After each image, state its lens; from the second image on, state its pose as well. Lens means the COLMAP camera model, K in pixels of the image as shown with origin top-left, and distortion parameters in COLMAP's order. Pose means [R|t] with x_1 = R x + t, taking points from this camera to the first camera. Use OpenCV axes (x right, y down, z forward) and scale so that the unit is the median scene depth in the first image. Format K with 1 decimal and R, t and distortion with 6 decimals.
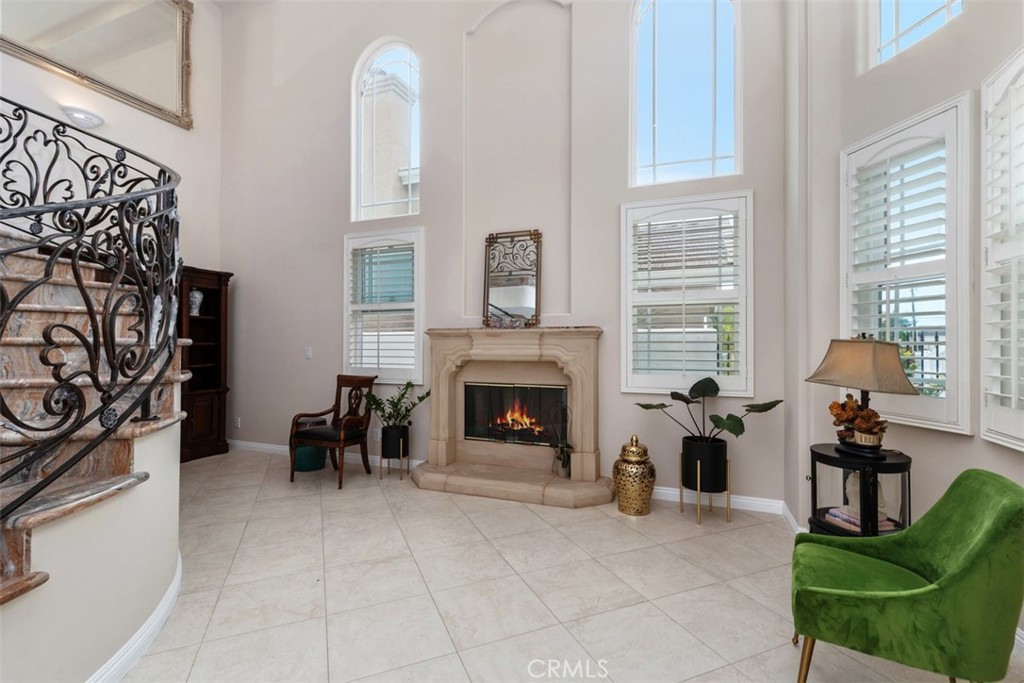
lens RADIAL K [[465.5, 0, 507.8], [0, 465.5, 343.2], [0, 0, 1]] dist [0.013413, -0.000429]
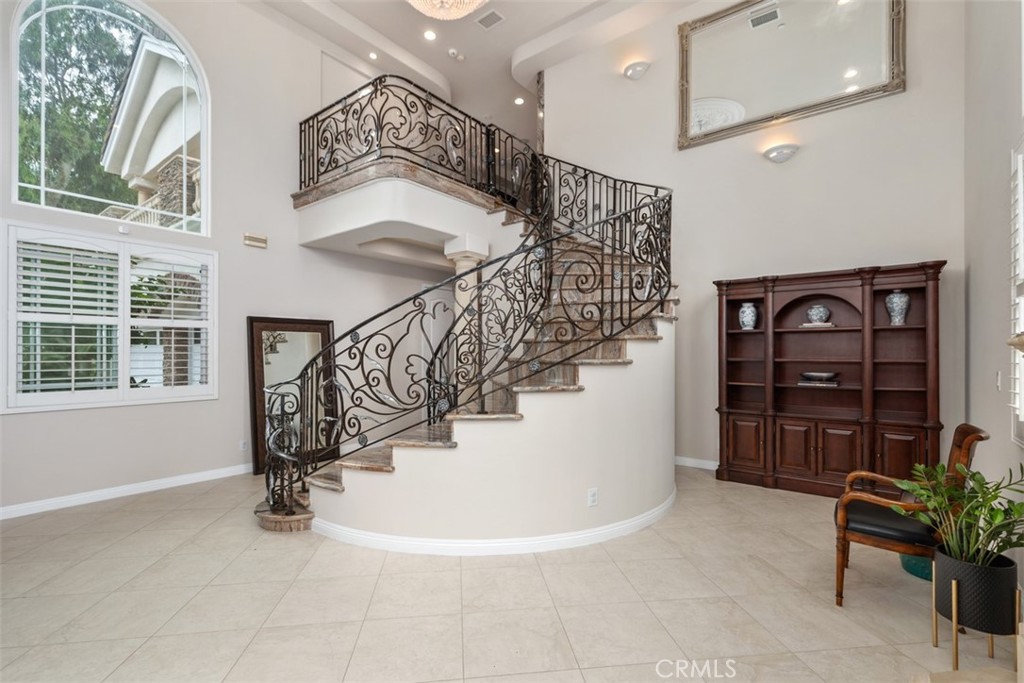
lens RADIAL K [[465.5, 0, 505.9], [0, 465.5, 344.8], [0, 0, 1]] dist [0.013413, -0.000429]
pose [[-0.266554, -0.009539, -0.963773, 0.364896], [0.001723, 0.999945, -0.010373, -0.024349], [0.963818, -0.004426, -0.266523, 0.766108]]
